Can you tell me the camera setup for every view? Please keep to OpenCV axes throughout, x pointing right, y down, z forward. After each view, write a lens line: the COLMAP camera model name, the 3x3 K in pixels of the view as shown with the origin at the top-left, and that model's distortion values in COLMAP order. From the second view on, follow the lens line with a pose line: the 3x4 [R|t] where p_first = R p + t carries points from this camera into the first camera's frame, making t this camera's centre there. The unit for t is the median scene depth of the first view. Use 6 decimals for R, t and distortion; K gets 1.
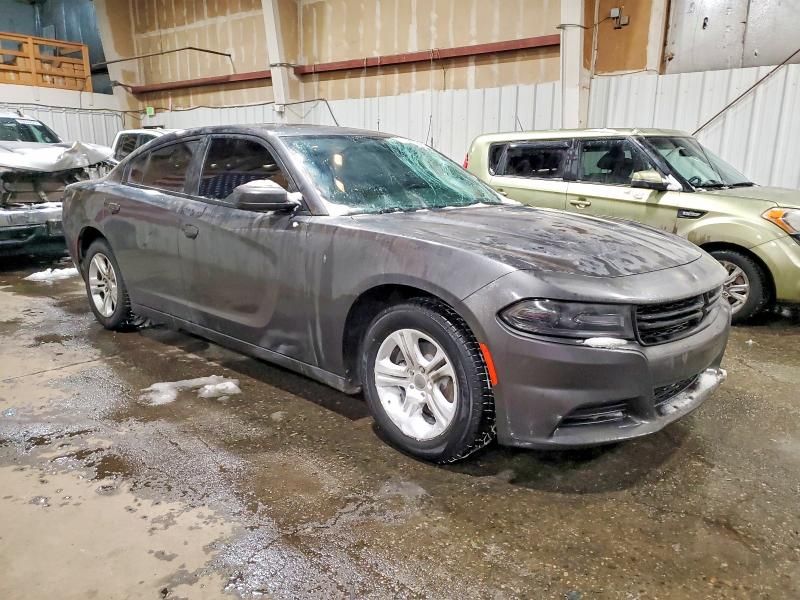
lens RADIAL K [[634.6, 0, 400.1], [0, 634.6, 301.3], [0, 0, 1]] dist [0.041946, -0.003451]
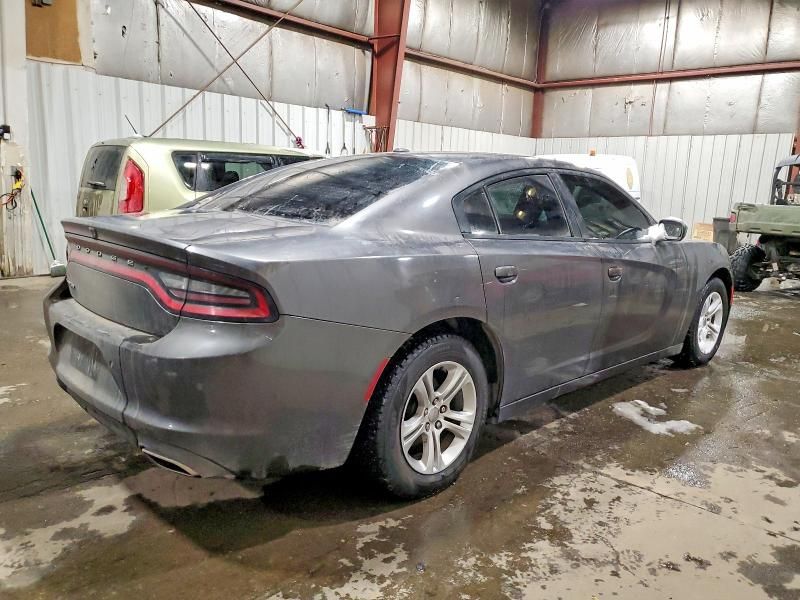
lens RADIAL K [[634.6, 0, 400.4], [0, 634.6, 300.5], [0, 0, 1]] dist [0.041946, -0.003451]
pose [[0.022571, -0.198221, 0.979897, -1.185550], [0.164724, 0.967489, 0.191916, -0.289277], [-0.986081, 0.157081, 0.054489, 1.164742]]
